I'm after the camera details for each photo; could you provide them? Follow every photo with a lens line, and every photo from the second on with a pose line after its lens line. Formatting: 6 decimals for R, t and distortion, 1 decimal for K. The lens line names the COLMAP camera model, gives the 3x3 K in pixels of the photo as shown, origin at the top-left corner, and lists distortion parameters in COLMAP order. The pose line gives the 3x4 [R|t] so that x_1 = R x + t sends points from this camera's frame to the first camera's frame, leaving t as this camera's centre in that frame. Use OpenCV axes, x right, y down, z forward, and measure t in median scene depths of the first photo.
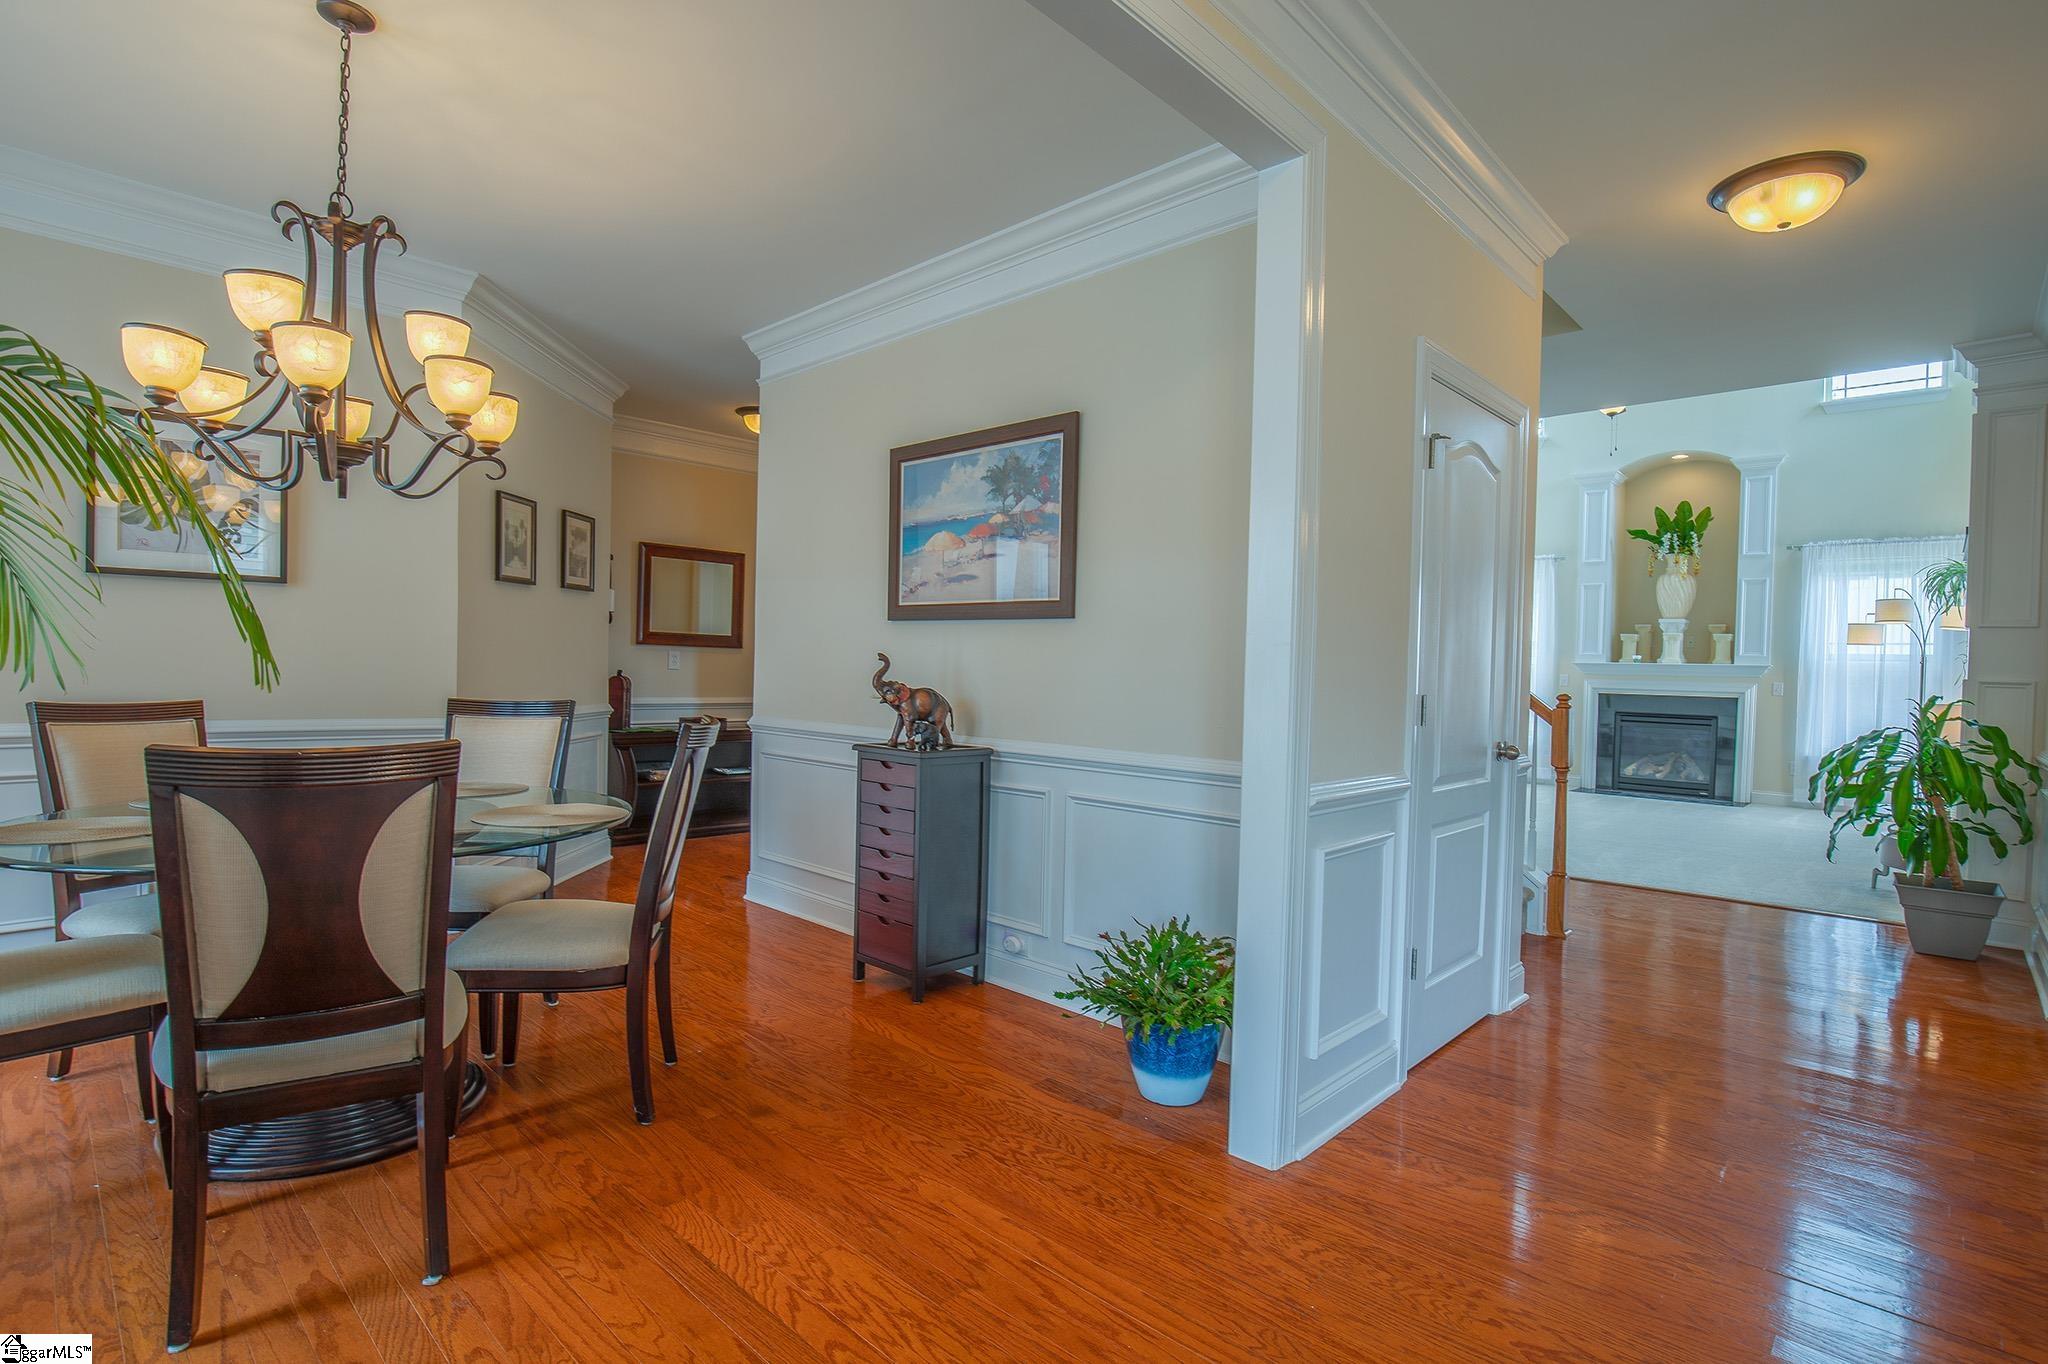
lens RADIAL K [[973.6, 0, 1033.6], [0, 973.6, 677.7], [0, 0, 1]] dist [-0.028734, 0.002502]
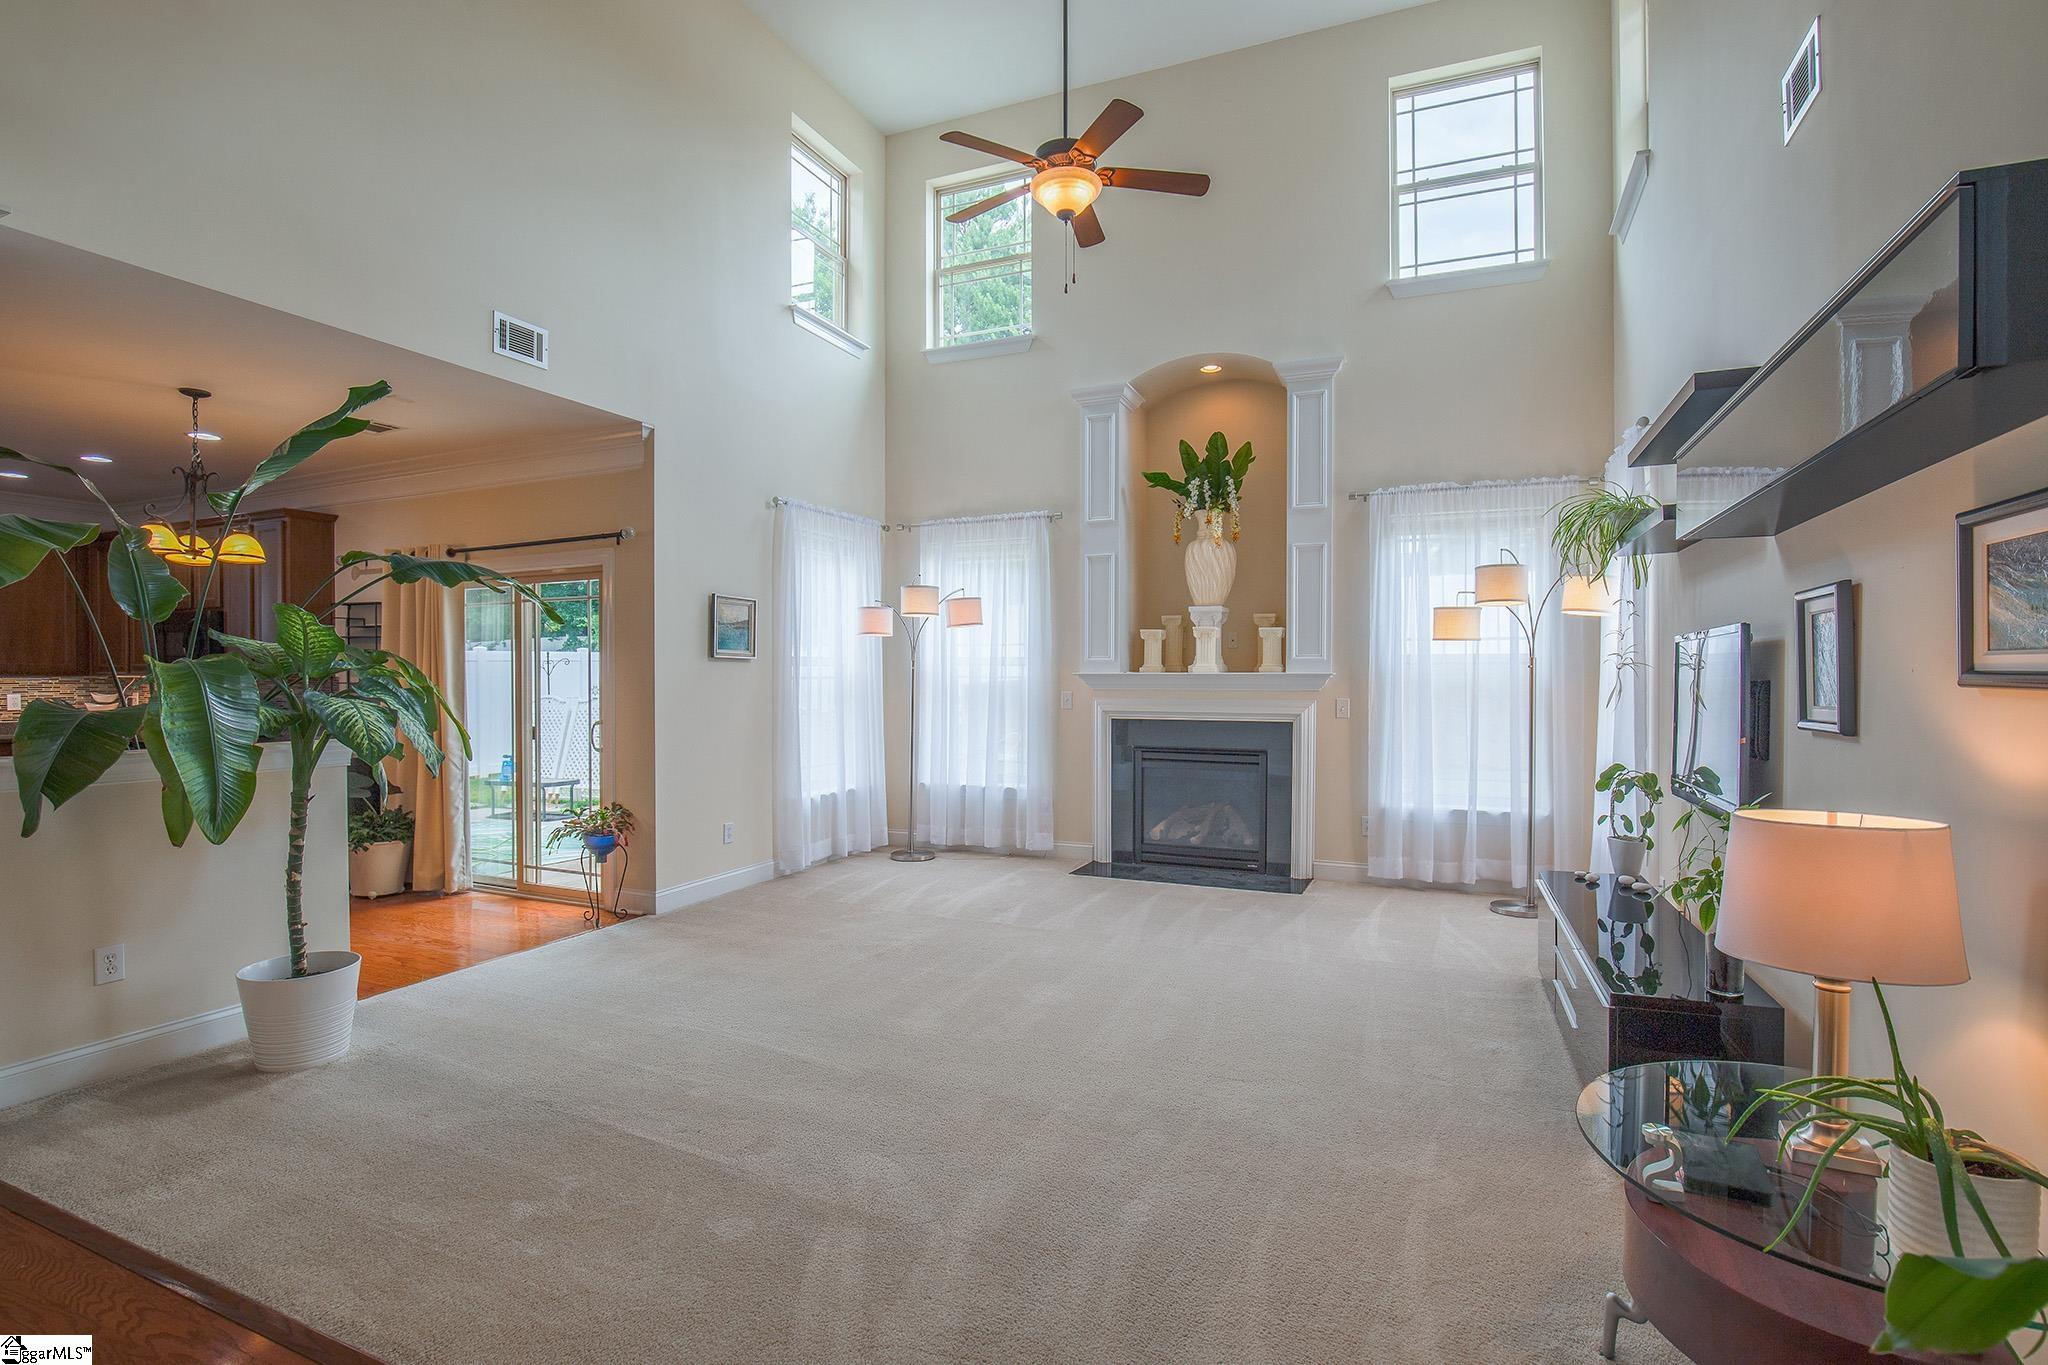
lens RADIAL K [[973.6, 0, 1022.4], [0, 973.6, 678.0], [0, 0, 1]] dist [-0.028734, 0.002502]
pose [[0.938060, -0.025270, 0.345550, 0.310534], [0.027501, 0.999621, -0.001552, -0.013375], [-0.345379, 0.010959, 0.938399, 0.410324]]
